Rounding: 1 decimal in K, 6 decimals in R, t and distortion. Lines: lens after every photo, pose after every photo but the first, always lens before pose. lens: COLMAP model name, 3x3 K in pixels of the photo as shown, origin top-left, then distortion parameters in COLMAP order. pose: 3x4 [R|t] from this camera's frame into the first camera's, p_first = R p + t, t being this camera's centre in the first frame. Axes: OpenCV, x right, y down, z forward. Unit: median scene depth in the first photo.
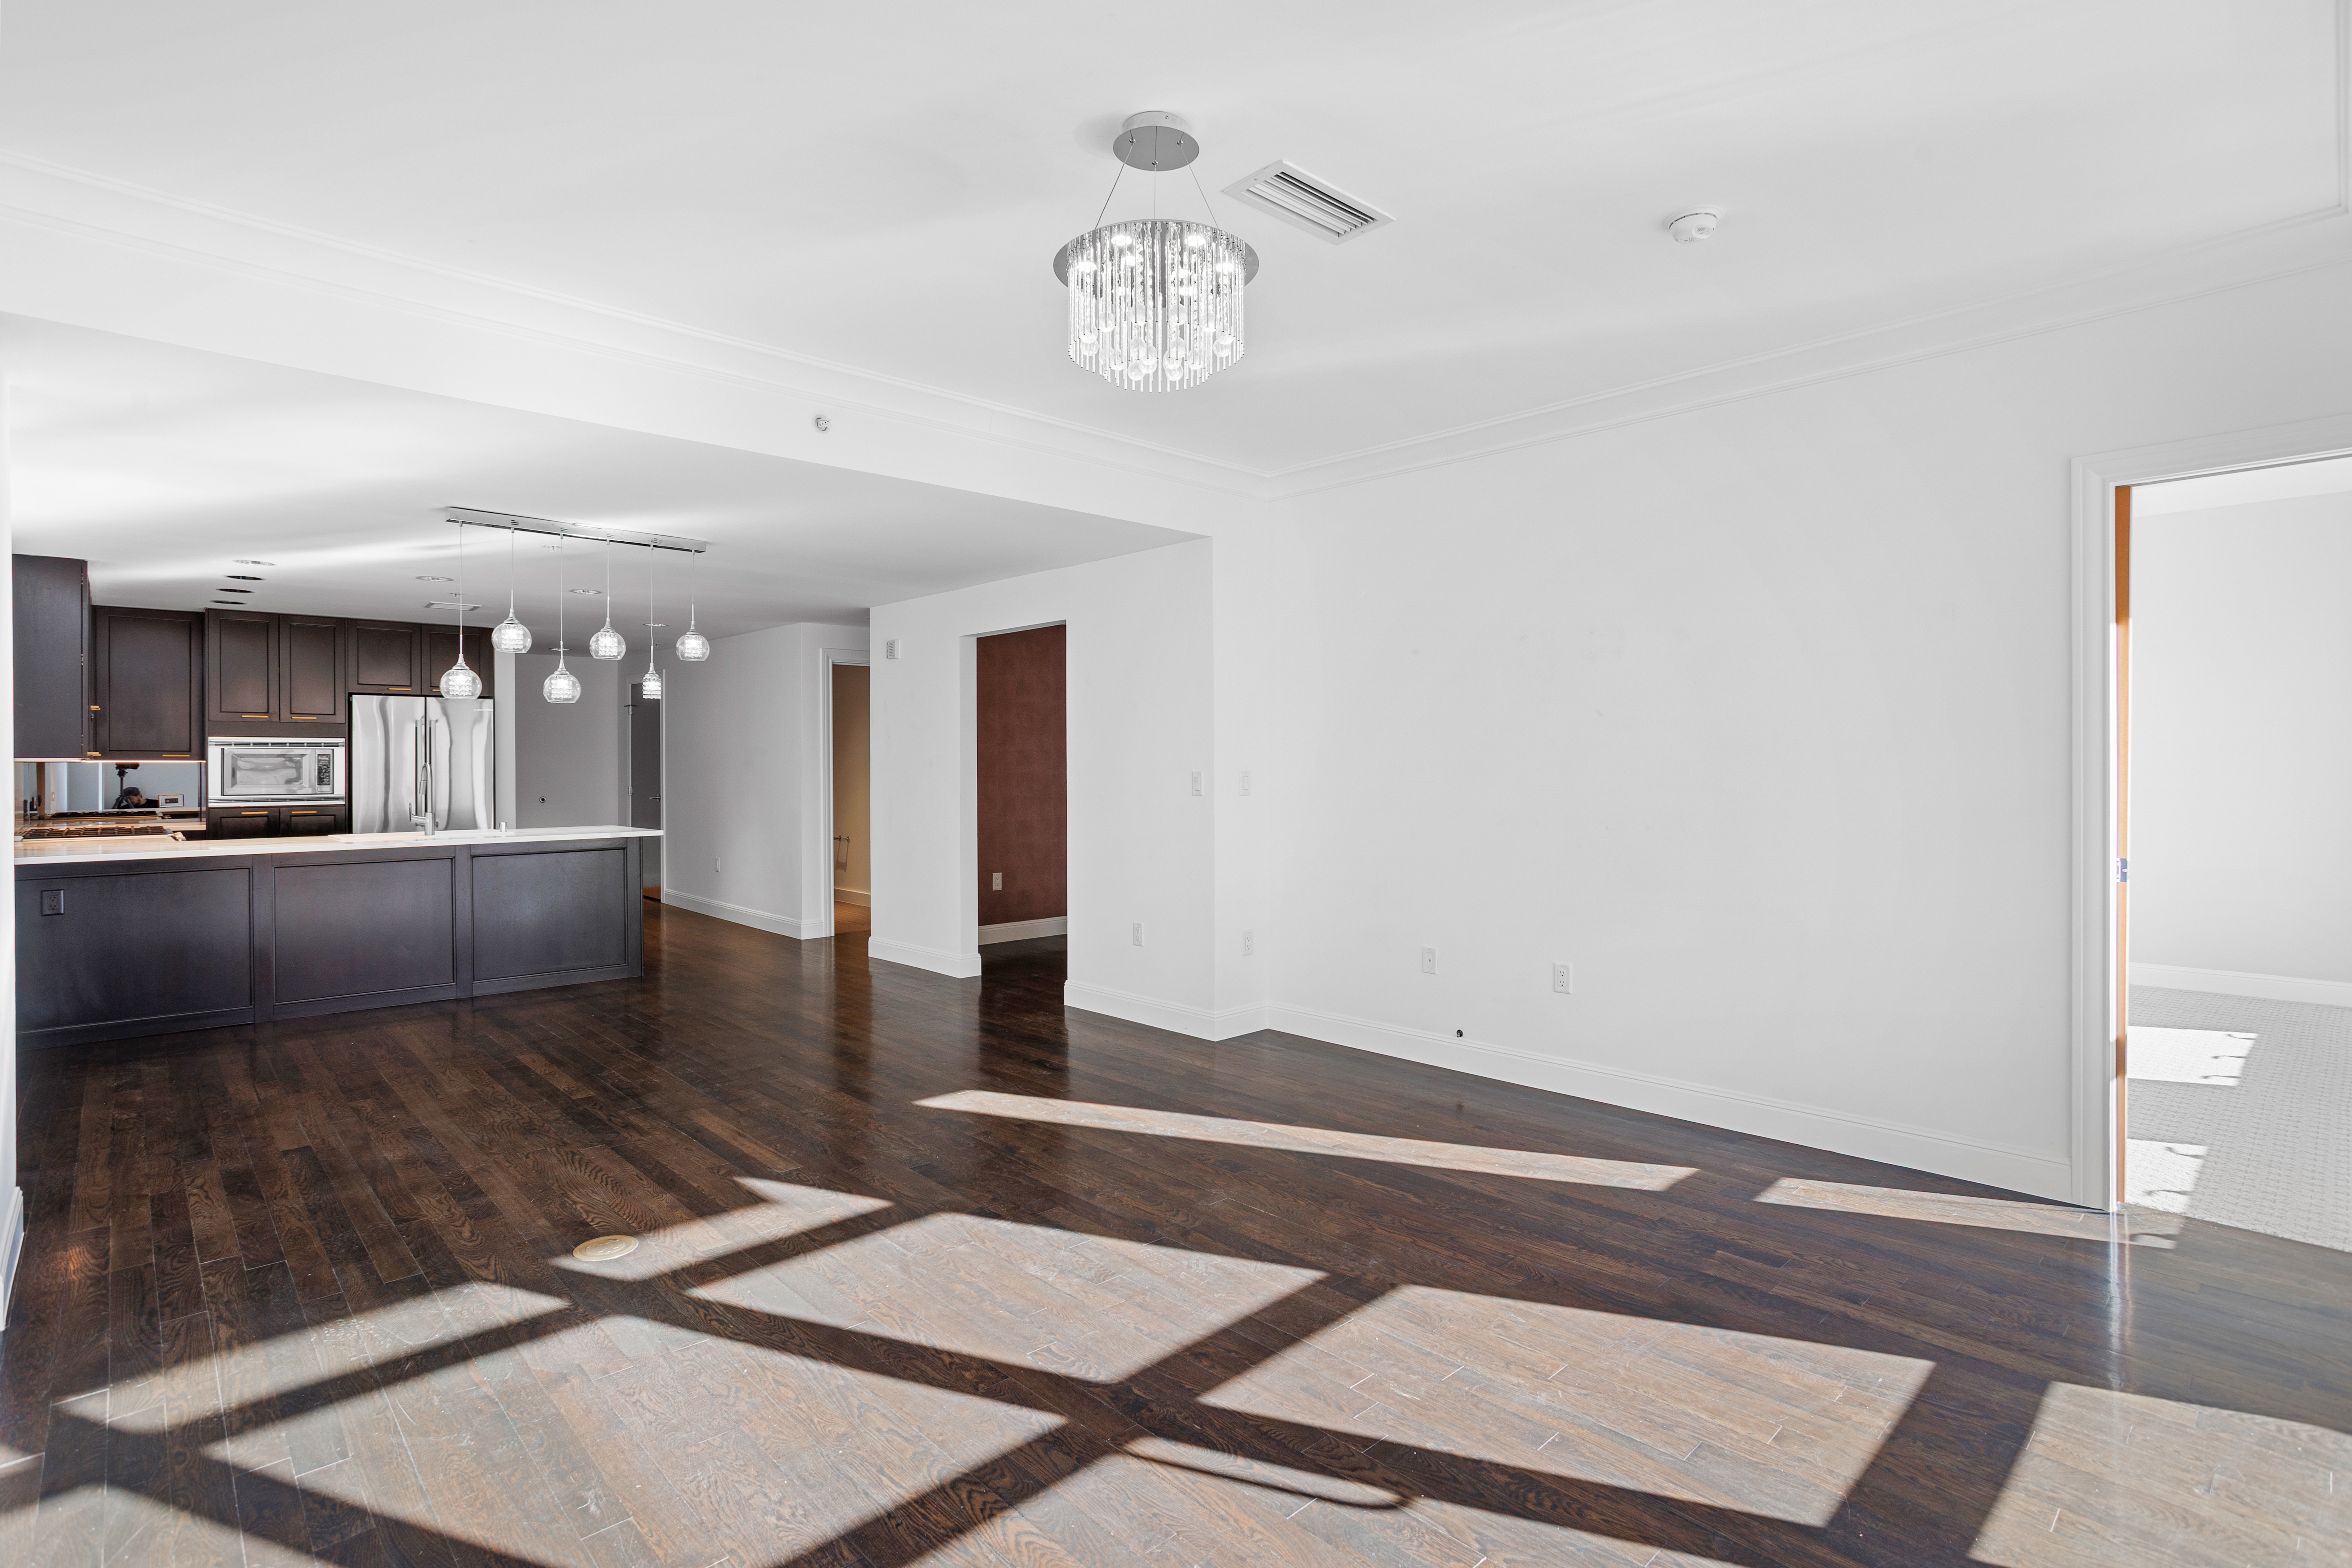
lens RADIAL K [[1121.7, 0, 1142.1], [0, 1121.7, 775.0], [0, 0, 1]] dist [0.002709, 0.002824]
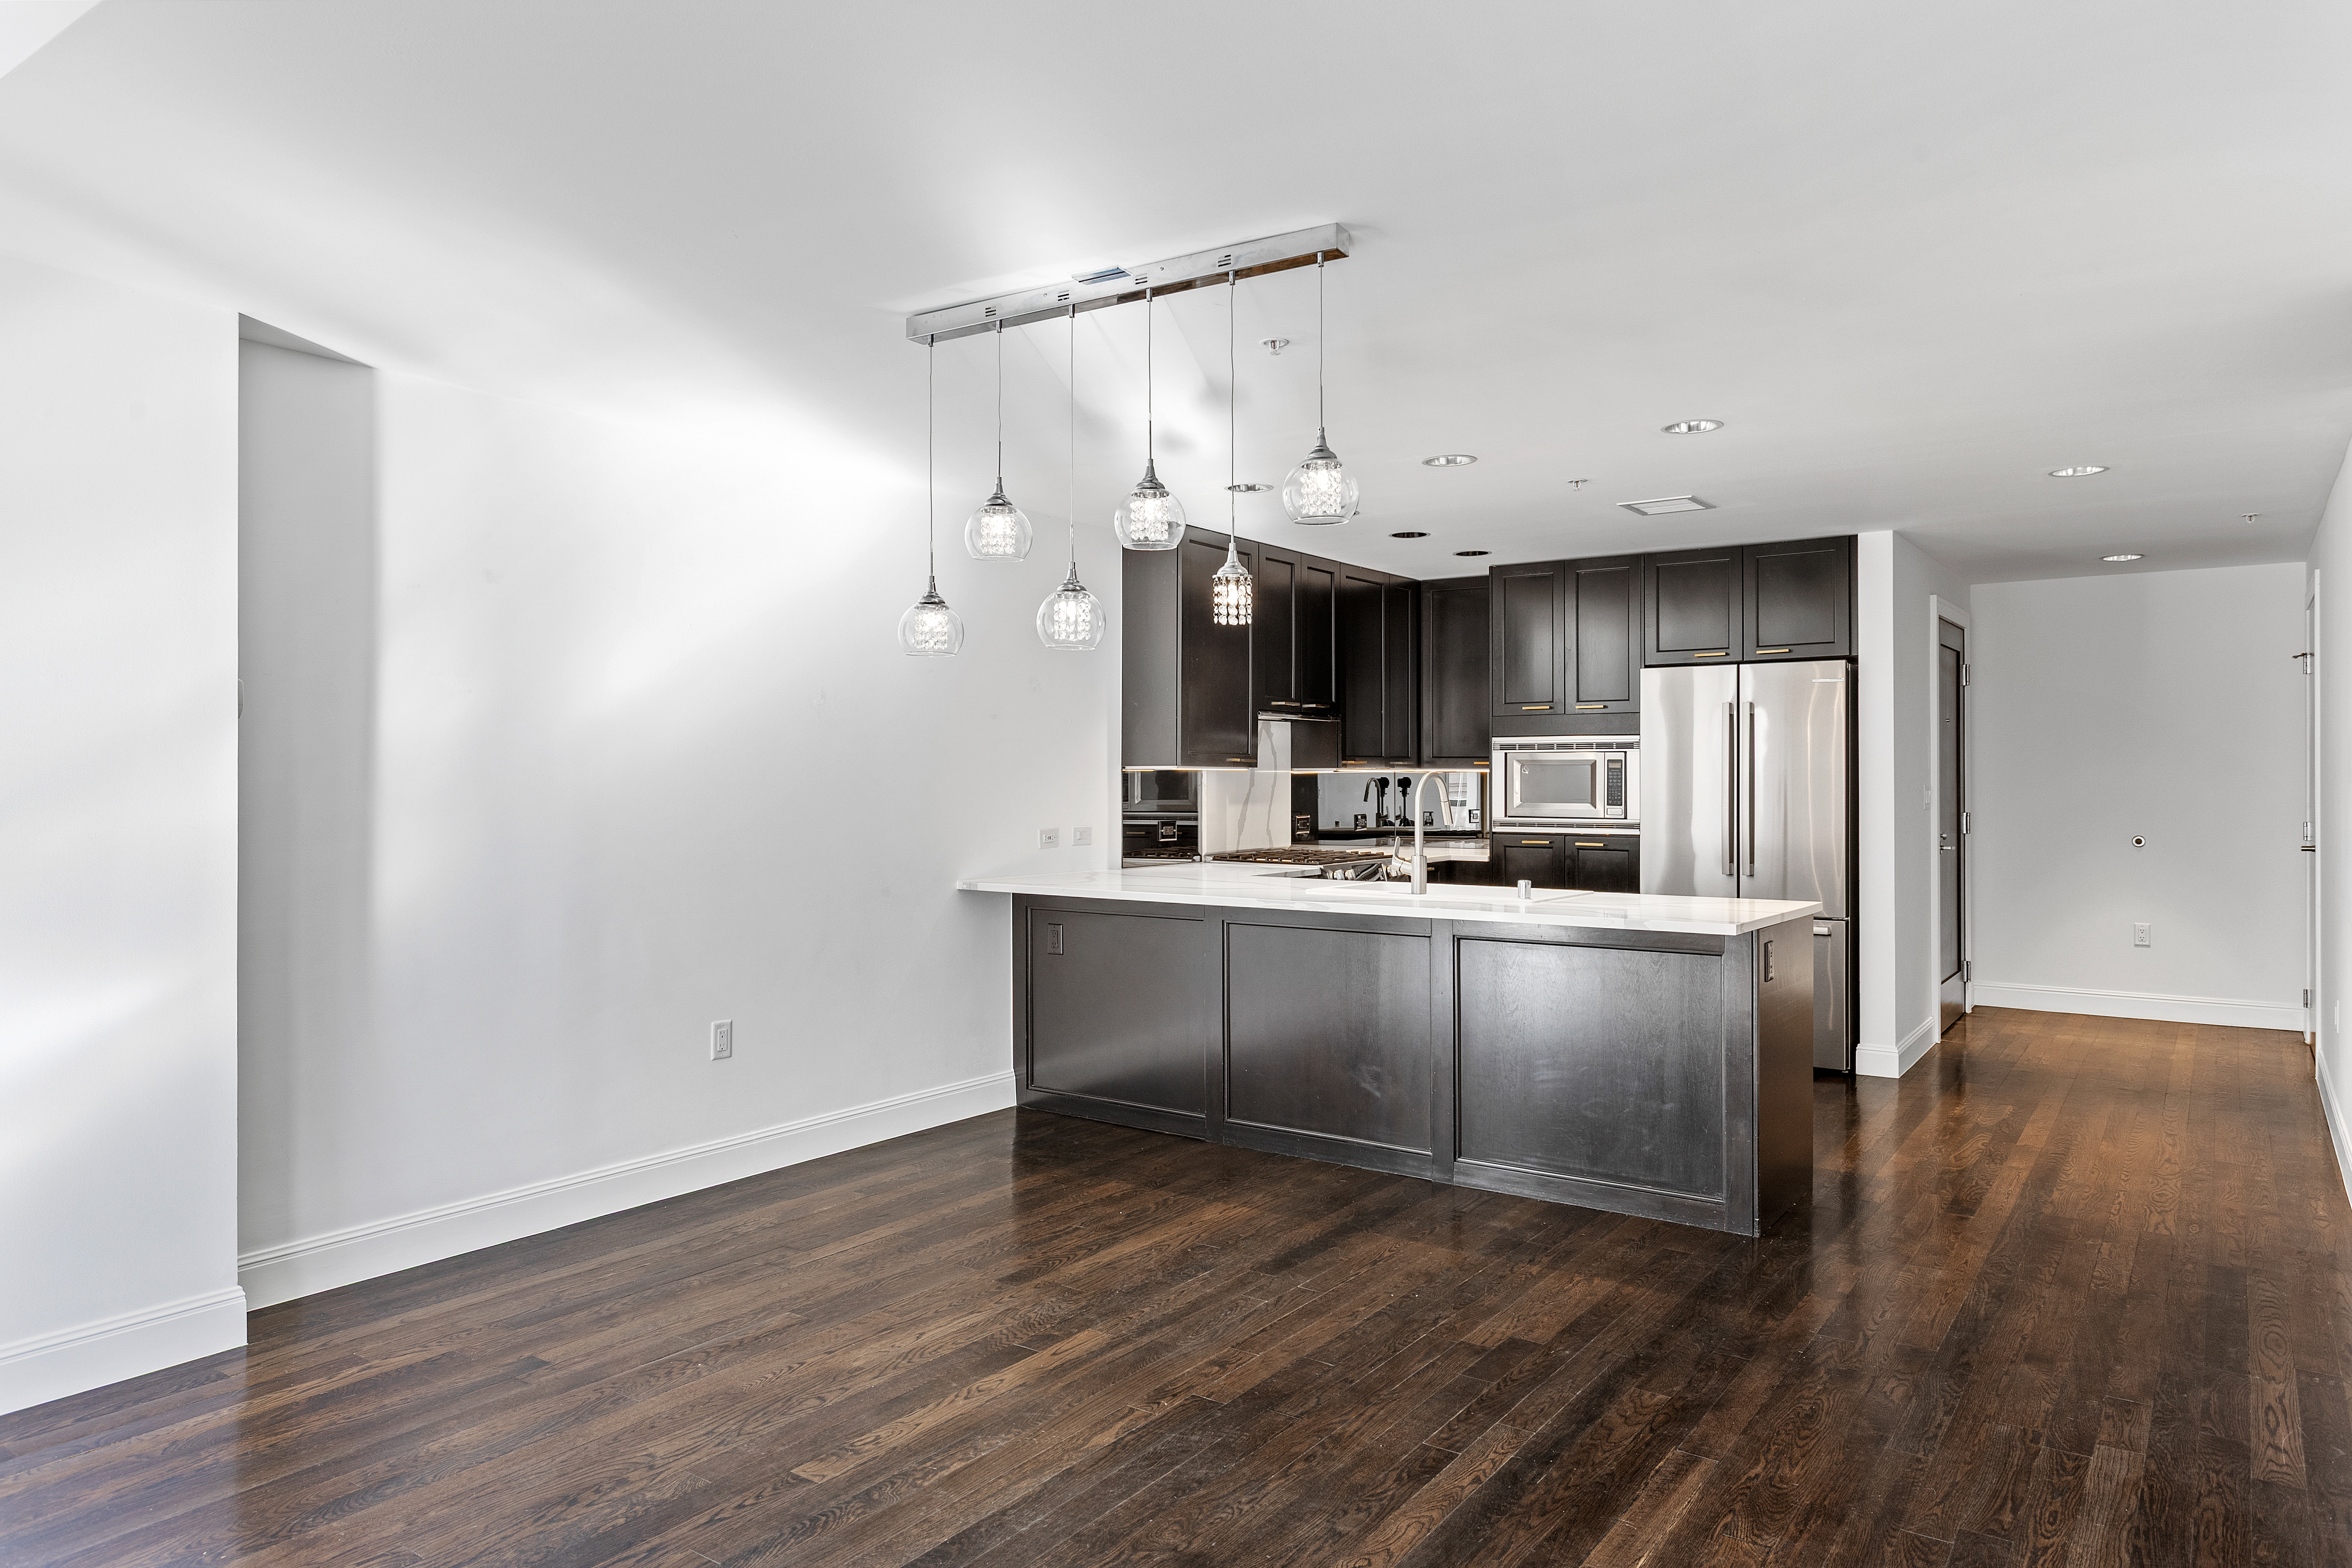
lens RADIAL K [[1483.3, 0, 1184.7], [0, 1483.3, 774.4], [0, 0, 1]] dist [-0.008972, 0.007052]
pose [[0.218204, -0.000623, -0.975903, 0.083679], [-0.008292, 0.999963, -0.002493, -0.005111], [0.975868, 0.008636, 0.218190, 0.576053]]
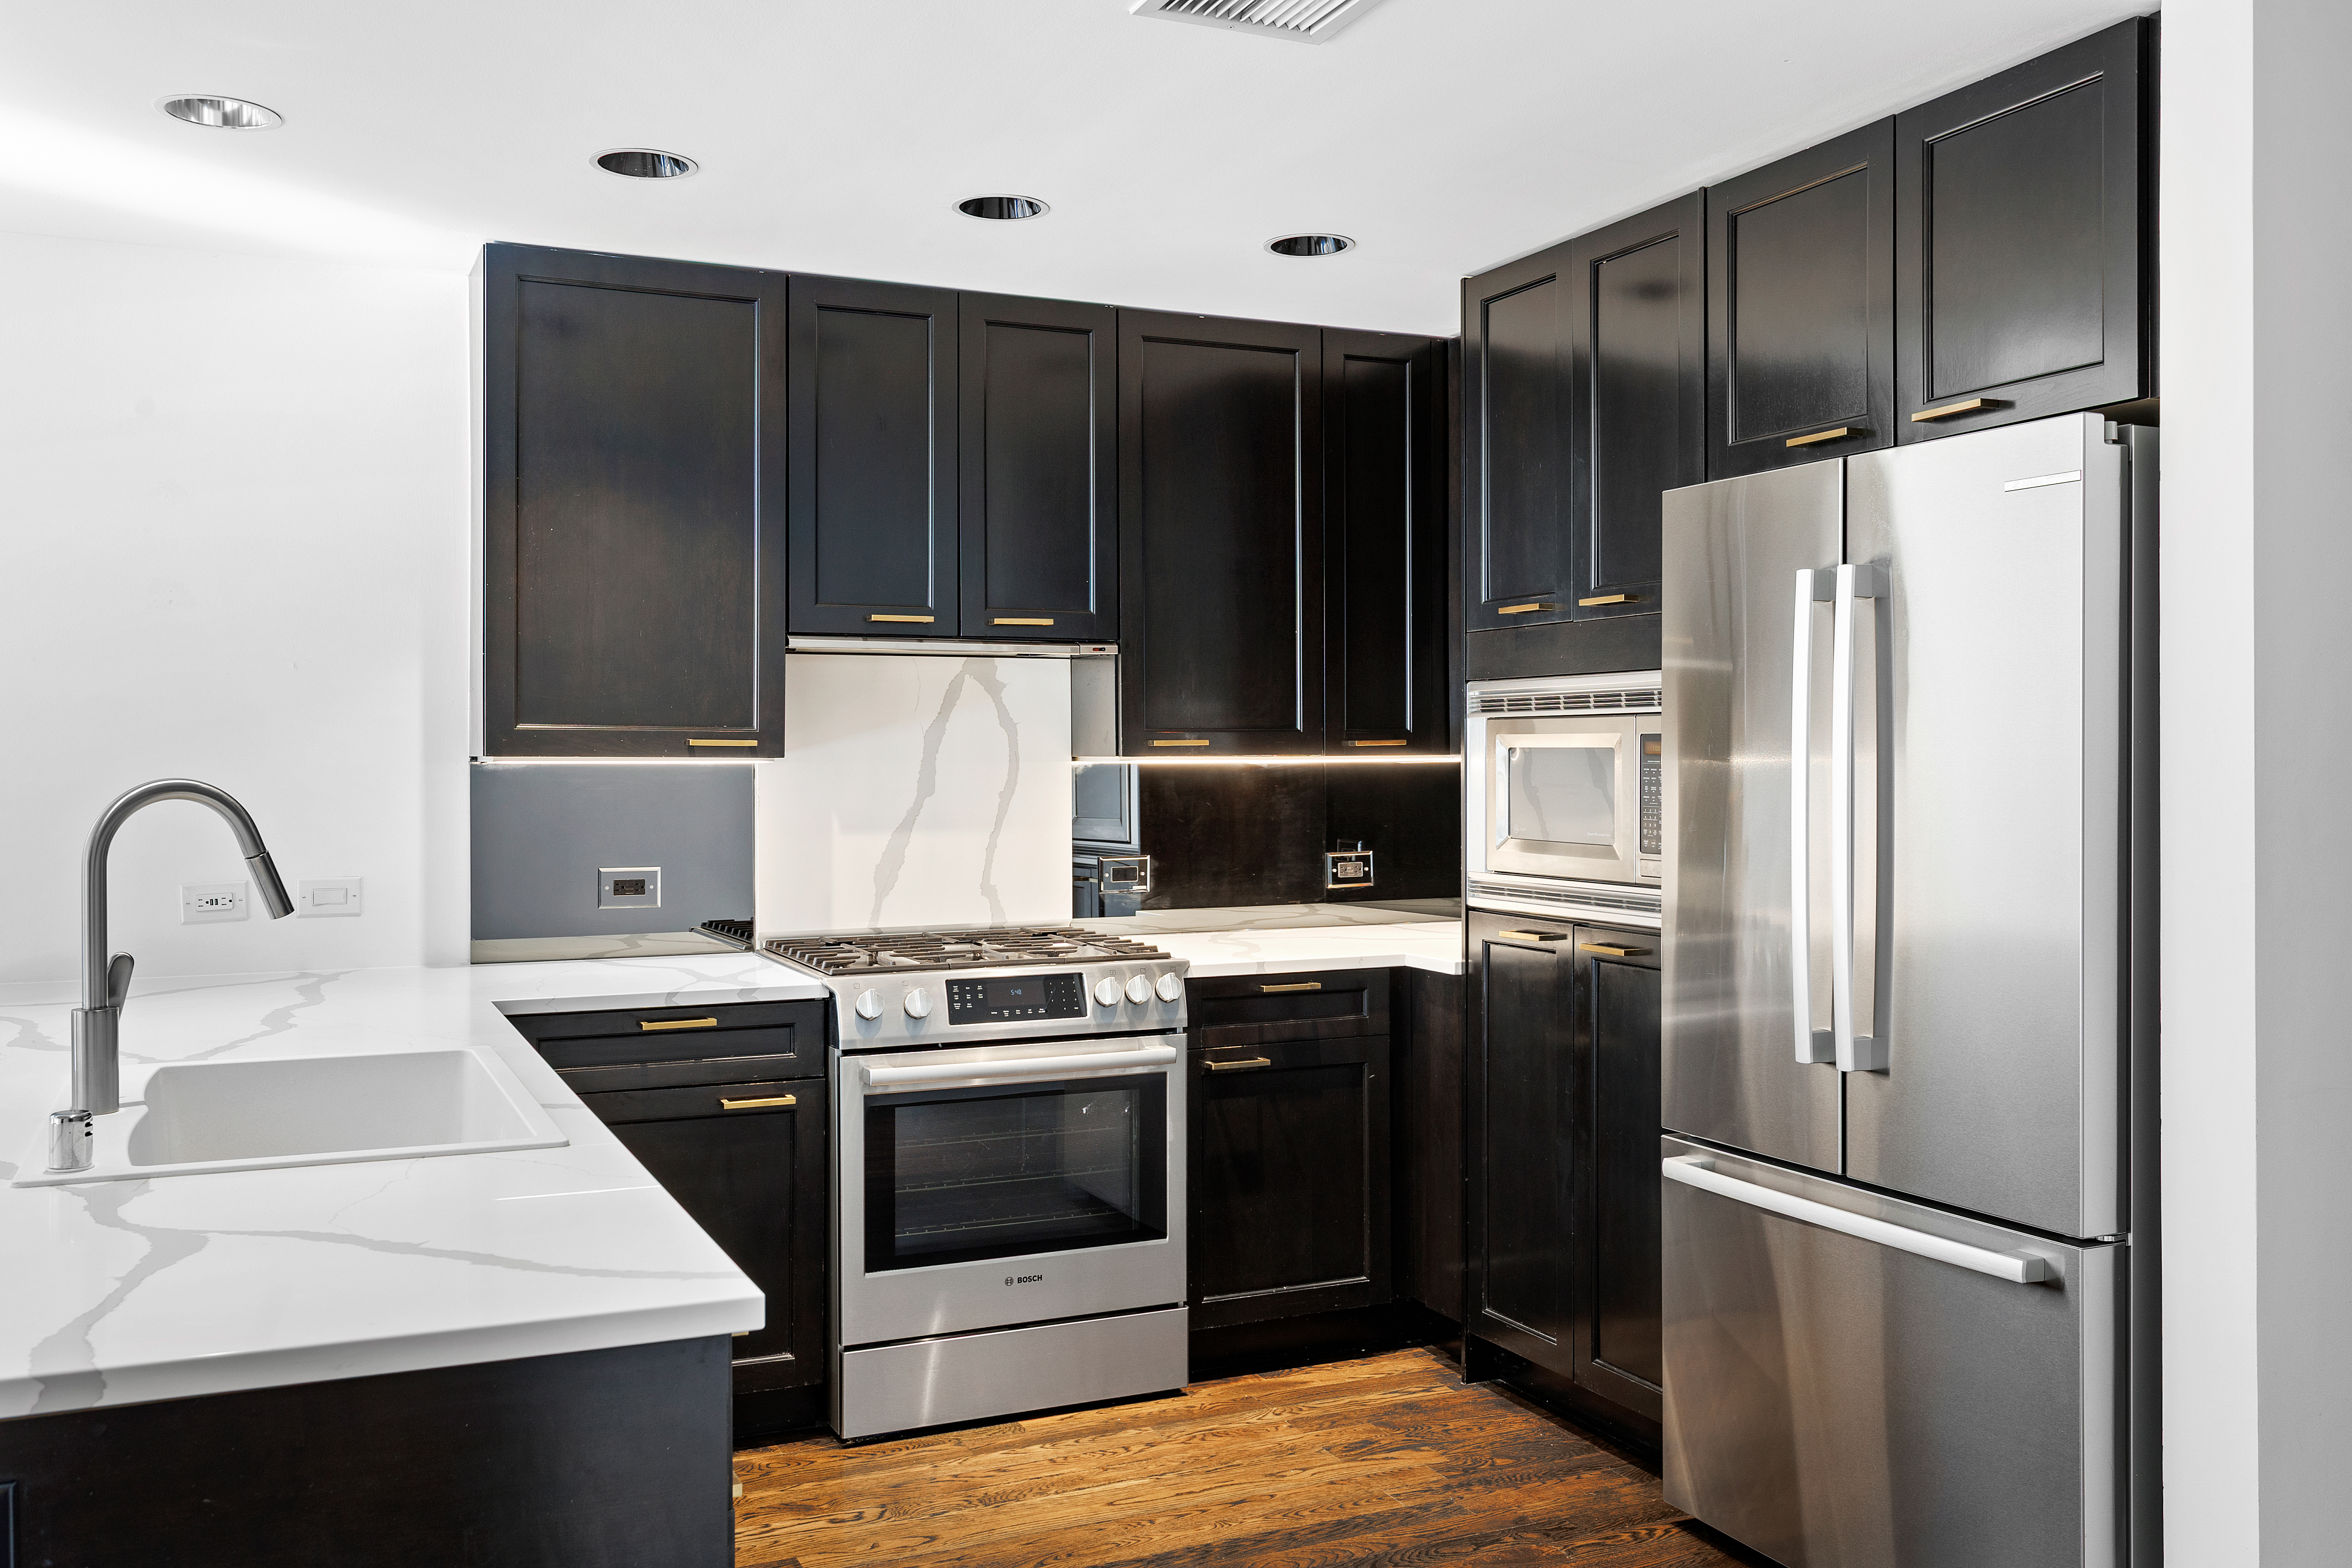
lens RADIAL K [[2000.4, 0, 1177.7], [0, 2000.4, 789.7], [0, 0, 1]] dist [0.006591, 0.005834]
pose [[-0.295067, 0.018437, -0.955299, -0.262266], [-0.005496, 0.999765, 0.020992, -0.015038], [0.955461, 0.011444, -0.294896, 1.068827]]
